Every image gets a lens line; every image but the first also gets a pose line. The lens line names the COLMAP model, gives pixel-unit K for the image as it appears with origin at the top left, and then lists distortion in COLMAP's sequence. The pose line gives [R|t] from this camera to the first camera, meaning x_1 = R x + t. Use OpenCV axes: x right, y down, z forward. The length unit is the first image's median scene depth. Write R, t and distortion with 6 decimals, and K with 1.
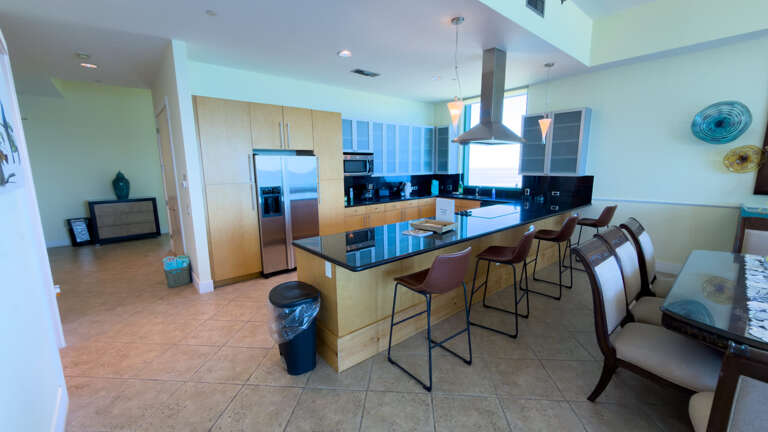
lens RADIAL K [[306.3, 0, 383.9], [0, 306.3, 216.3], [0, 0, 1]] dist [0.001164, -0.000087]
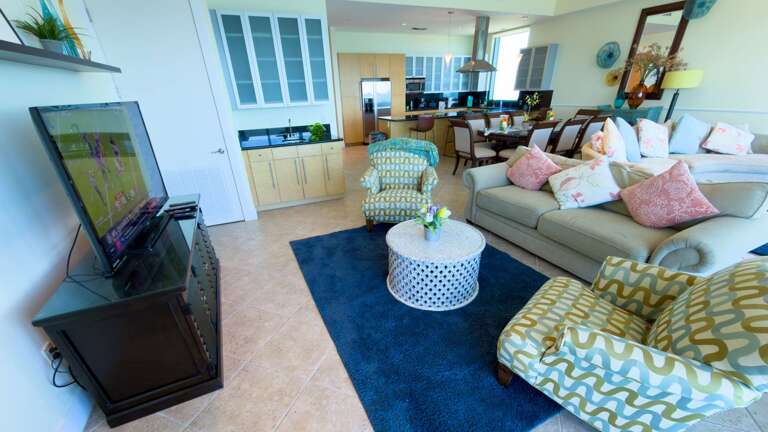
lens RADIAL K [[306.3, 0, 382.9], [0, 306.3, 246.2], [0, 0, 1]] dist [0.001164, -0.000087]
pose [[0.960285, 0.112326, -0.255413, 0.303755], [-0.027129, 0.948638, 0.315198, 0.161749], [0.277699, -0.295751, 0.914010, -0.964962]]
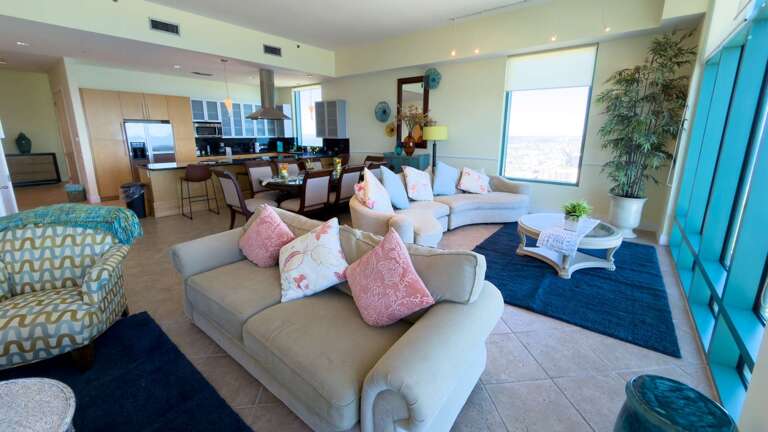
lens RADIAL K [[306.3, 0, 382.5], [0, 306.3, 196.2], [0, 0, 1]] dist [0.001164, -0.000087]
pose [[0.982656, -0.023616, 0.183930, 0.515711], [0.016051, 0.998967, 0.042507, 0.121399], [-0.184744, -0.038817, 0.982020, -0.739155]]
